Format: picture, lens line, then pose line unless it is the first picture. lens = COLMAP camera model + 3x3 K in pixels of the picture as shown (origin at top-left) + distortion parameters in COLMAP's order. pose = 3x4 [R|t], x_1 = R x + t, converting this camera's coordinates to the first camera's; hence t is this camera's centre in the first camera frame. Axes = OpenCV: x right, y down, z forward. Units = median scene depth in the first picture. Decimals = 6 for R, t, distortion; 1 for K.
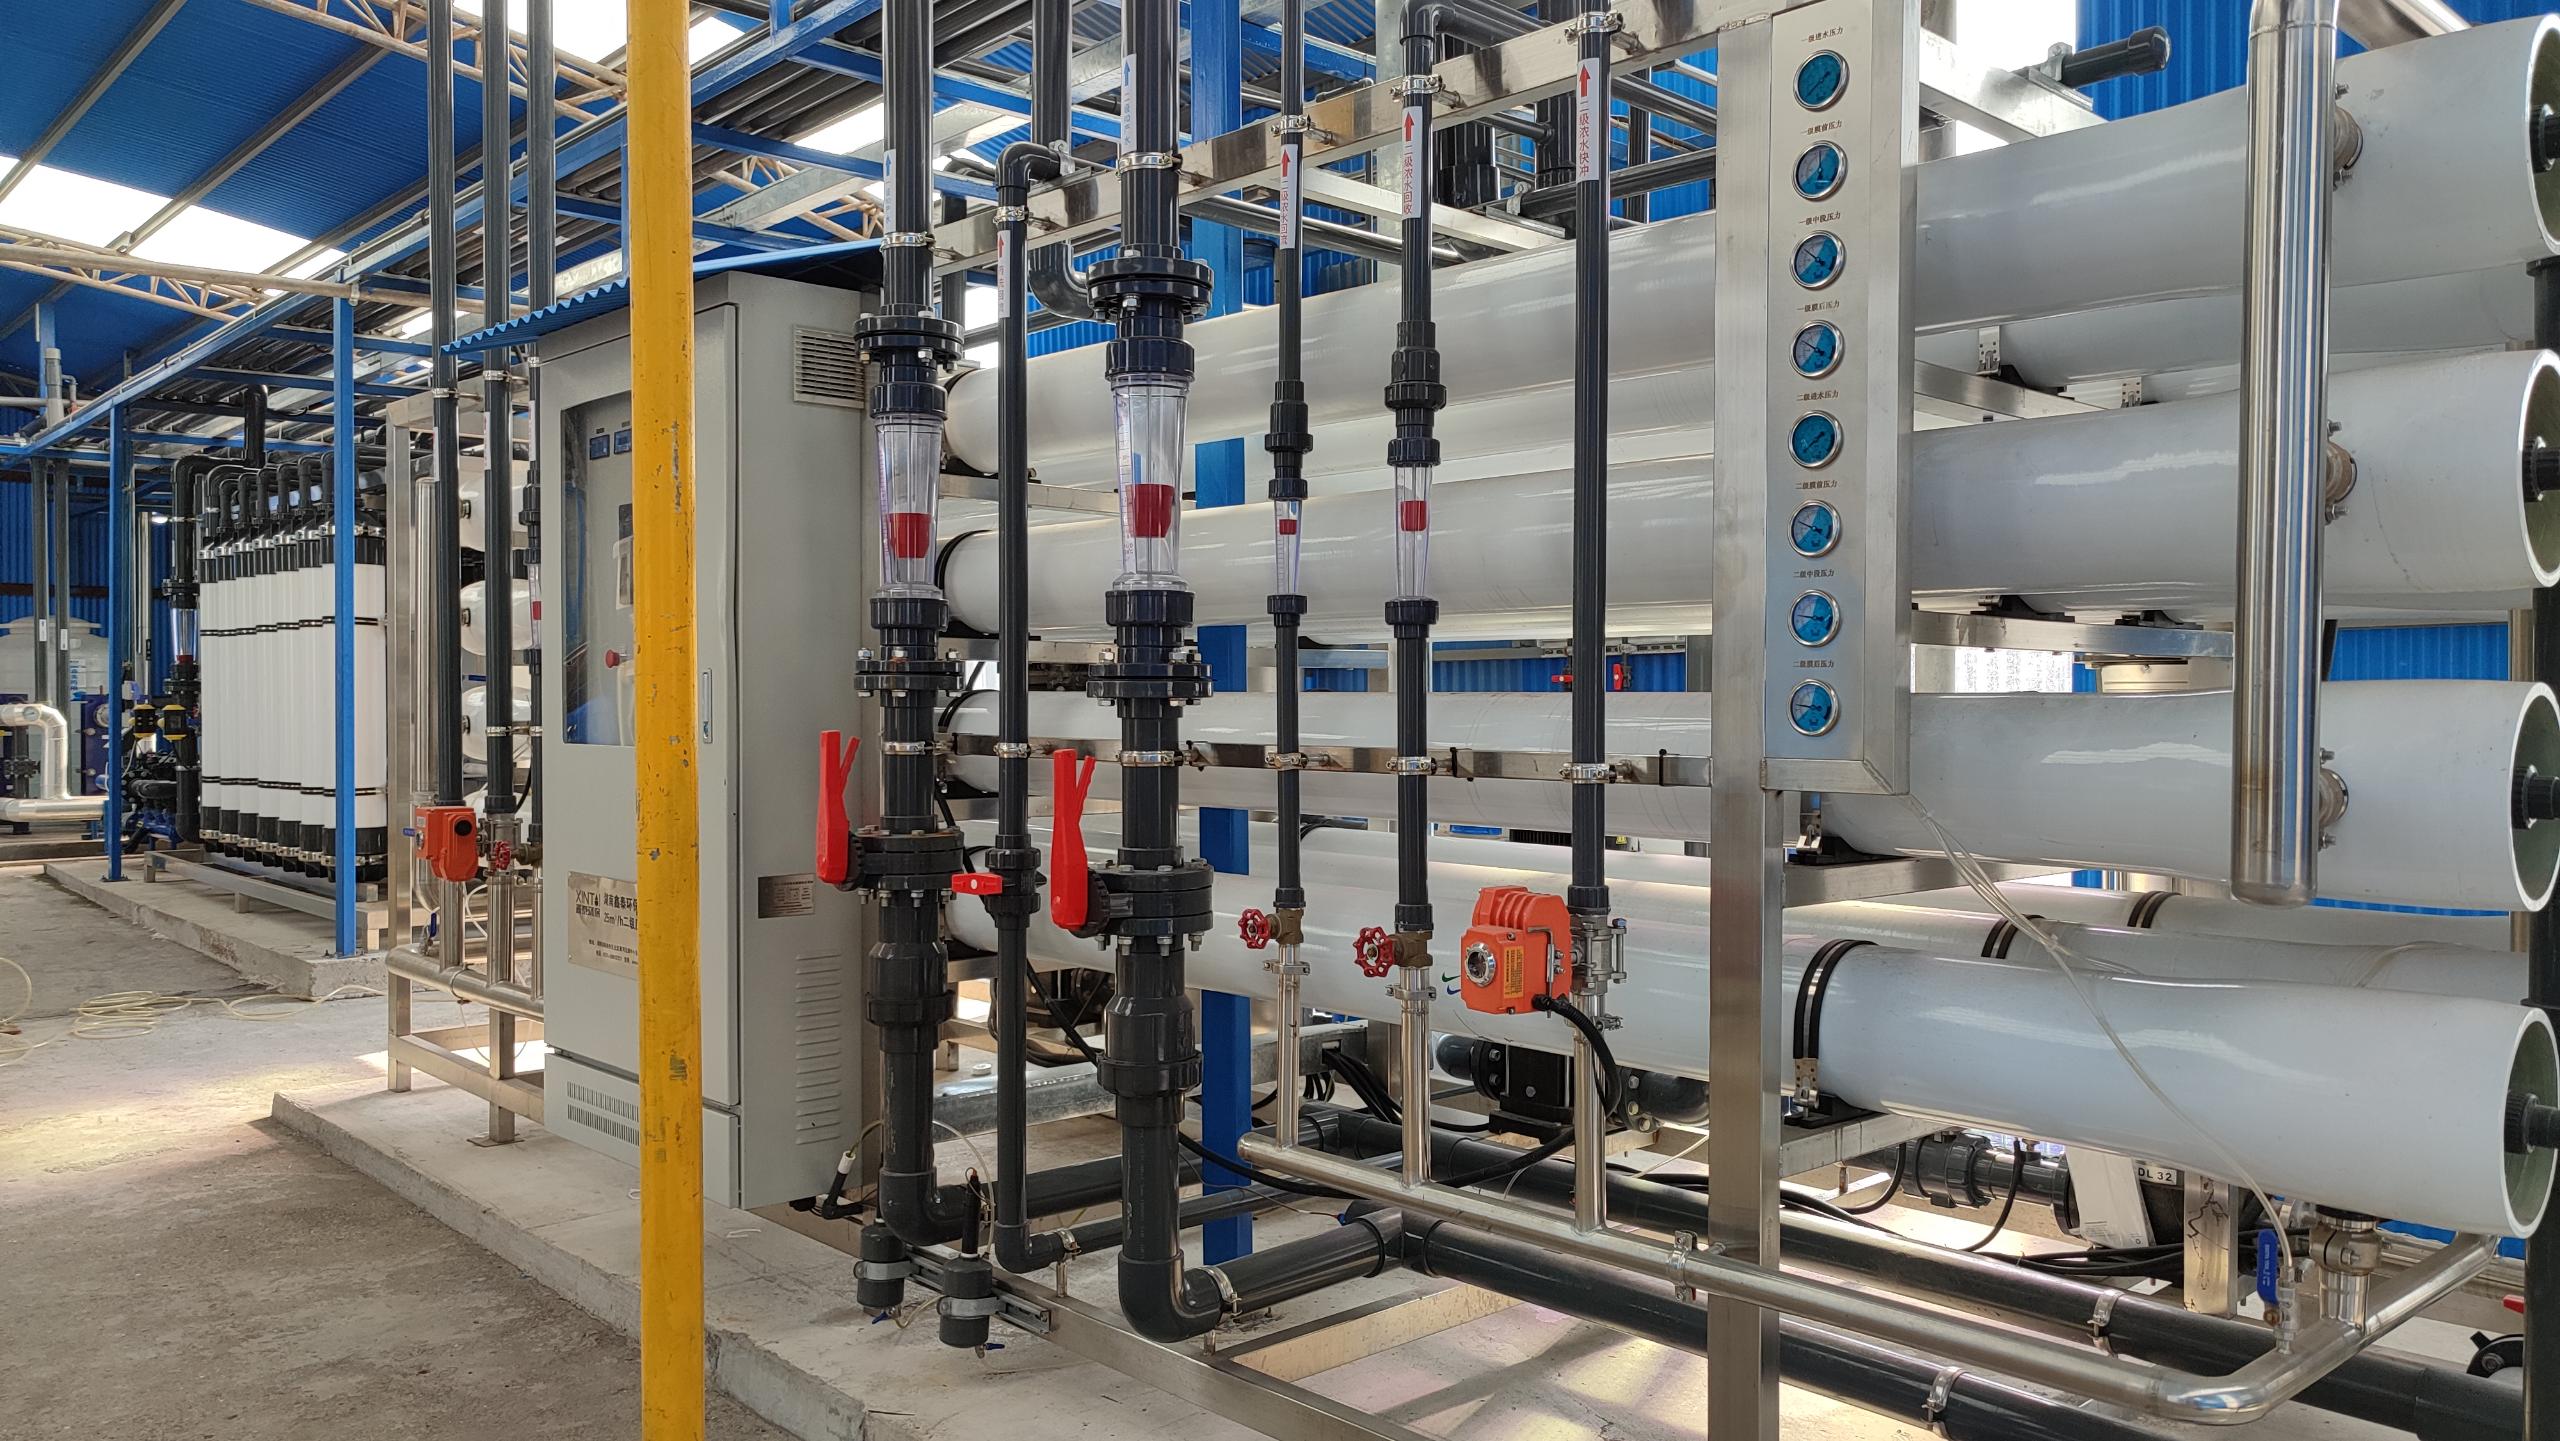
lens RADIAL K [[1865.2, 0, 1276.6], [0, 1865.2, 725.6], [0, 0, 1]] dist [0.020031, -0.004064]
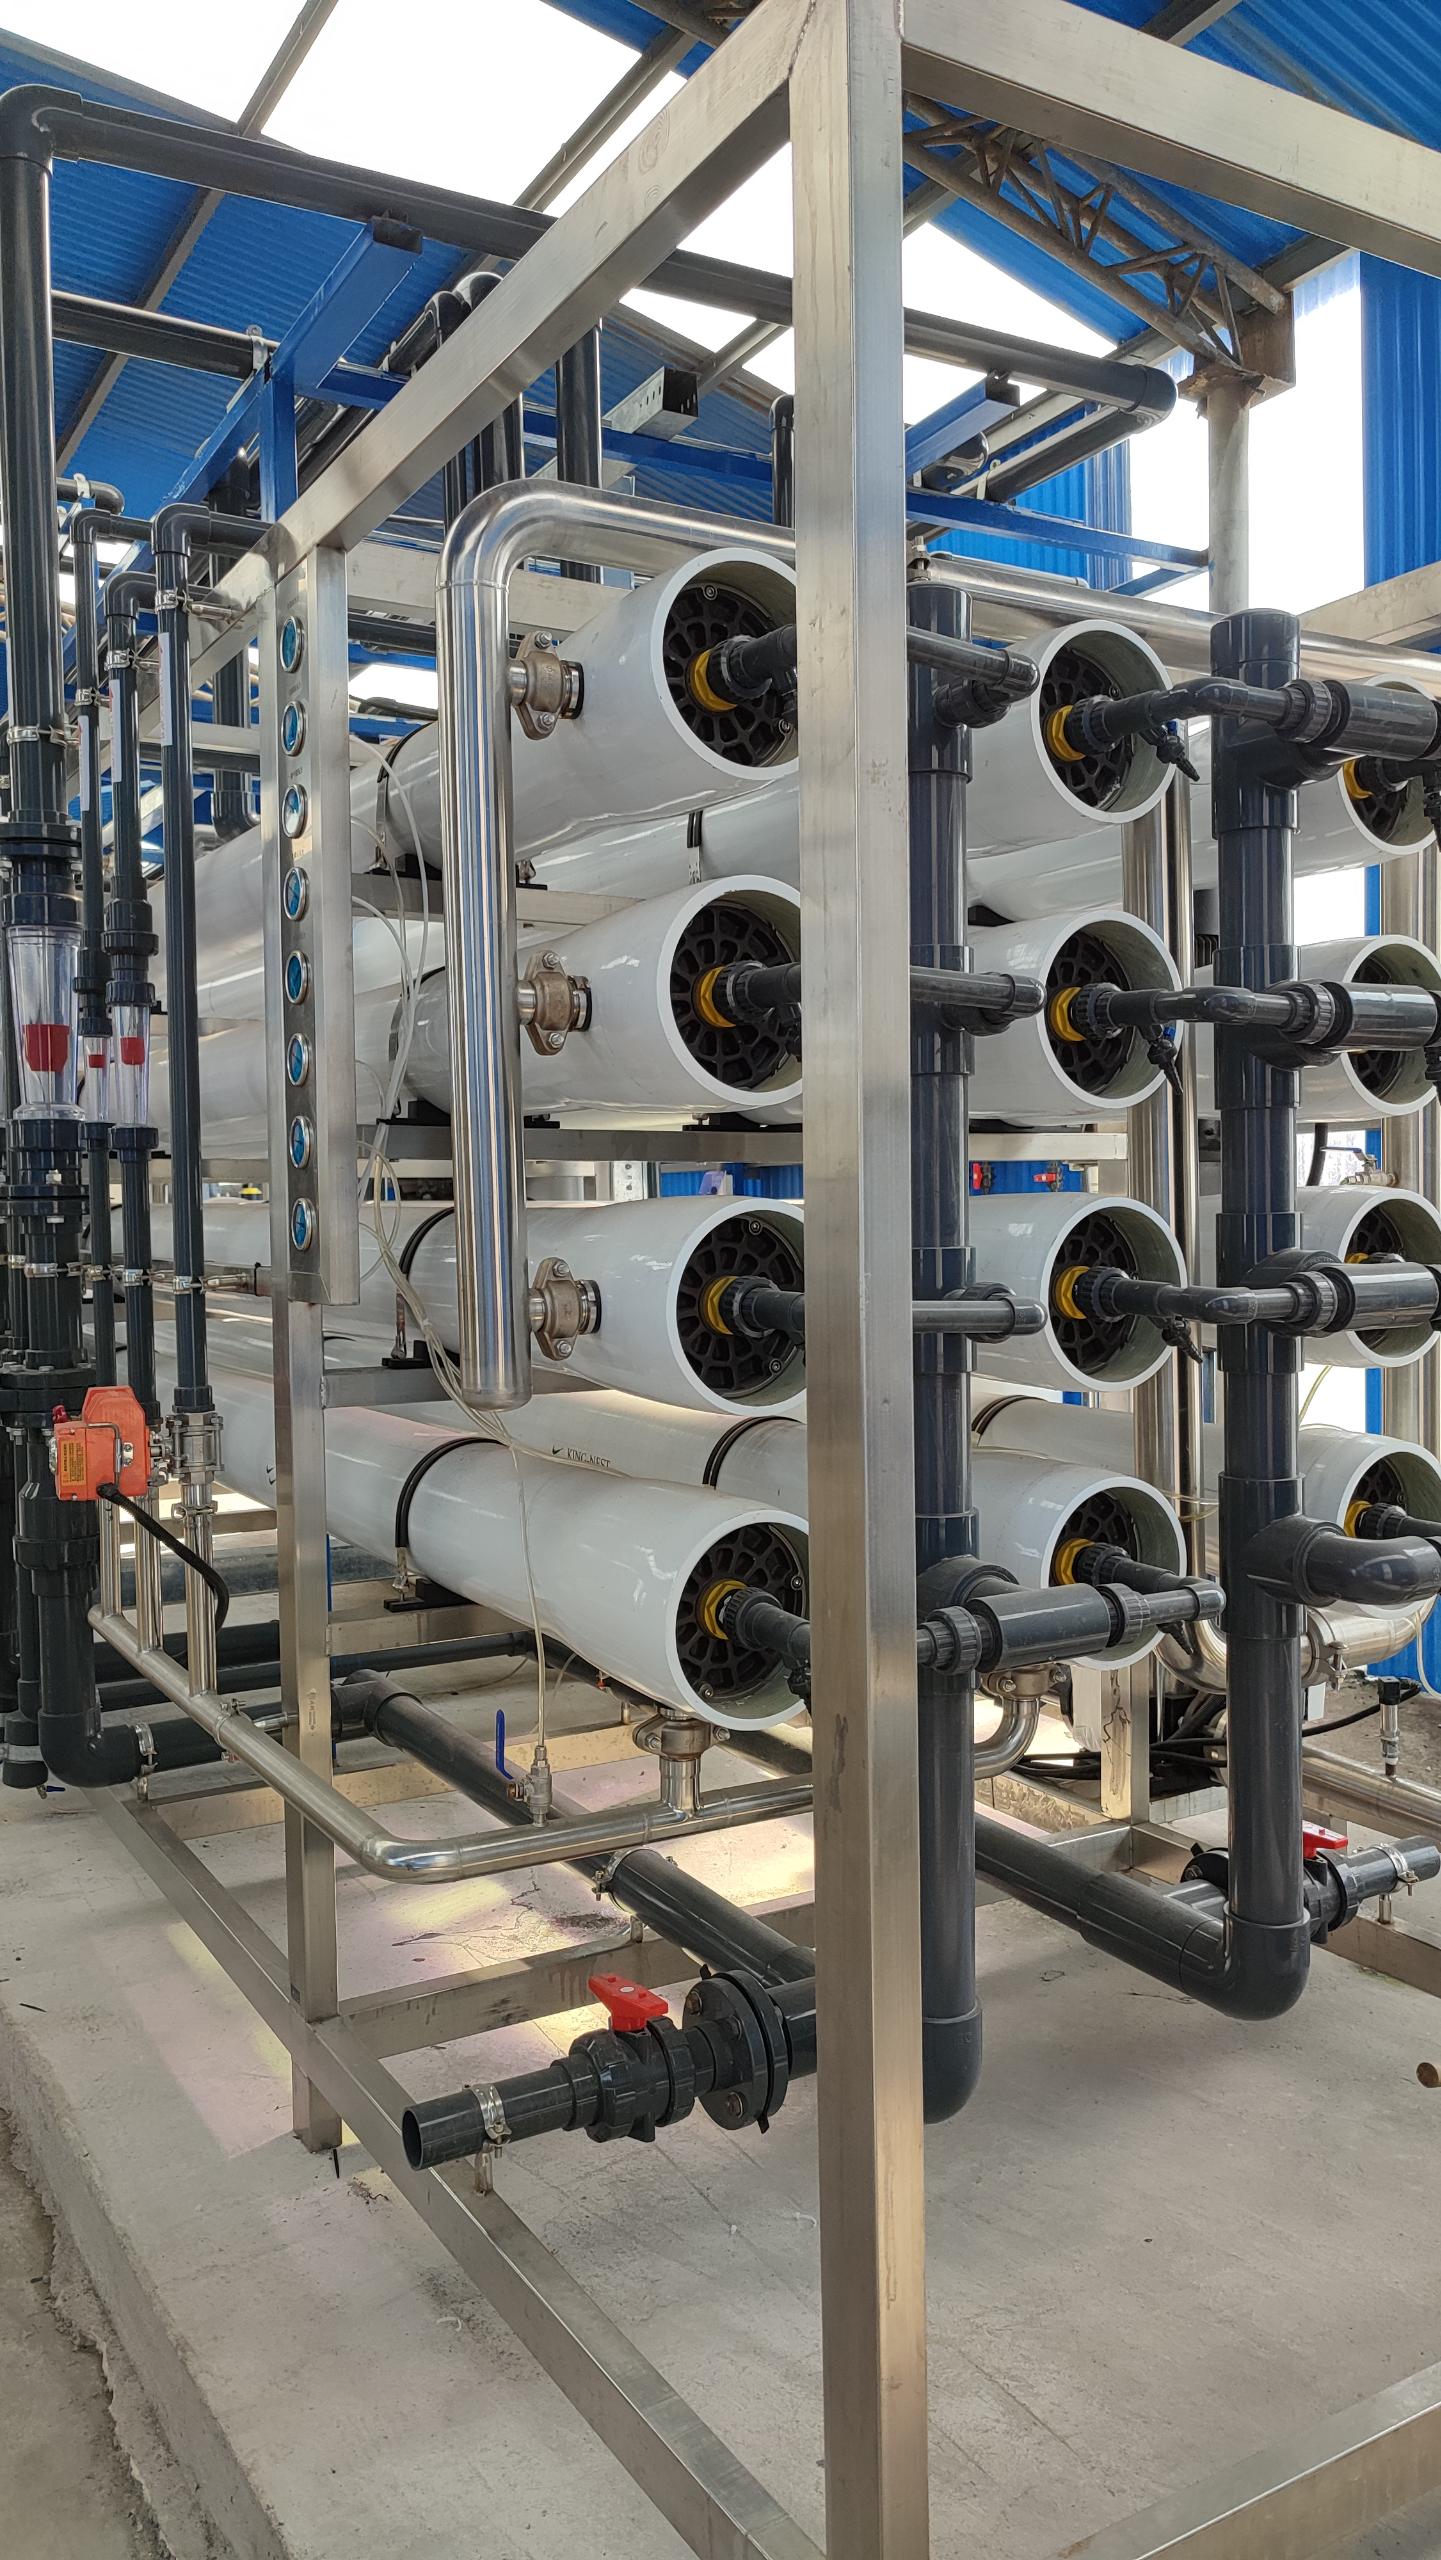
lens RADIAL K [[1865.2, 0, 712.6], [0, 1865.2, 1272.7], [0, 0, 1]] dist [0.020031, -0.004064]
pose [[0.977683, -0.000837, -0.210083, 0.451685], [0.006229, 0.999668, 0.025004, -0.005462], [0.209992, -0.025754, 0.977364, -0.013302]]
